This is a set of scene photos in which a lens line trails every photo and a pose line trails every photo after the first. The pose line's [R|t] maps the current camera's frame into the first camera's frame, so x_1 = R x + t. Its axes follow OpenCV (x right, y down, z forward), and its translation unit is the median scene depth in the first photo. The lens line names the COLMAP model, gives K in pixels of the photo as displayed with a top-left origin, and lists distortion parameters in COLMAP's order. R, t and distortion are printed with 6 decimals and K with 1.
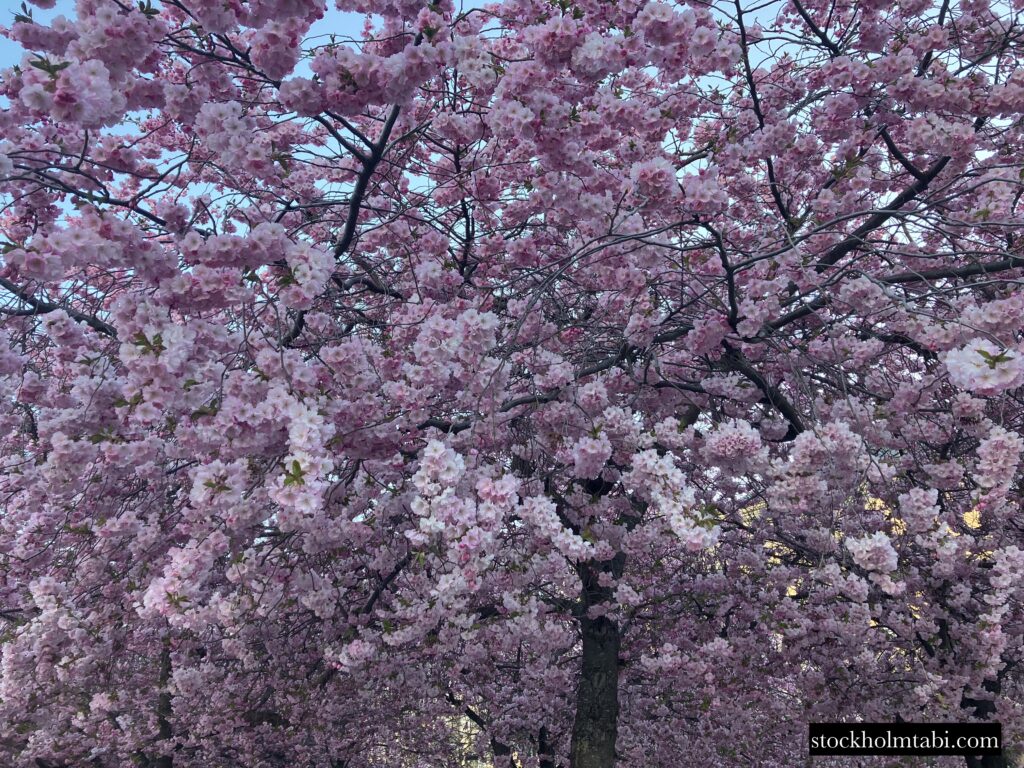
lens RADIAL K [[827.9, 0, 508.9], [0, 827.9, 380.8], [0, 0, 1]] dist [0.032704, -0.031356]
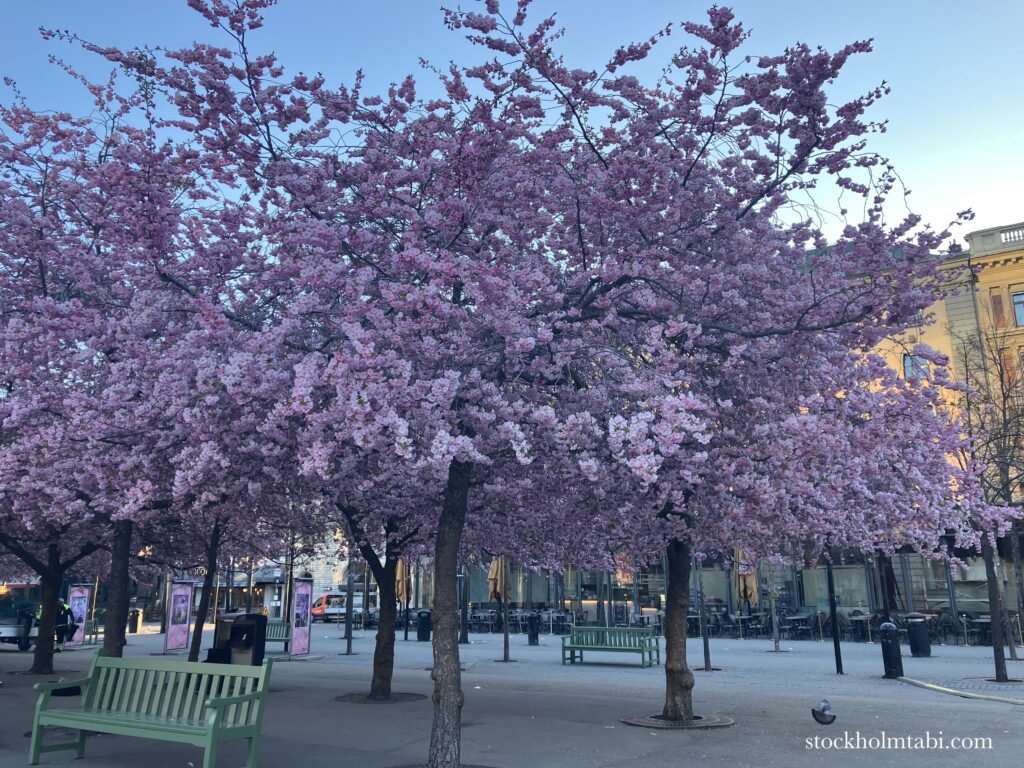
lens RADIAL K [[827.9, 0, 513.6], [0, 827.9, 385.2], [0, 0, 1]] dist [0.032704, -0.031356]
pose [[0.973518, 0.078233, 0.214809, -0.275991], [-0.127384, 0.965872, 0.225534, -0.439297], [-0.189834, -0.246924, 0.950259, -1.014804]]
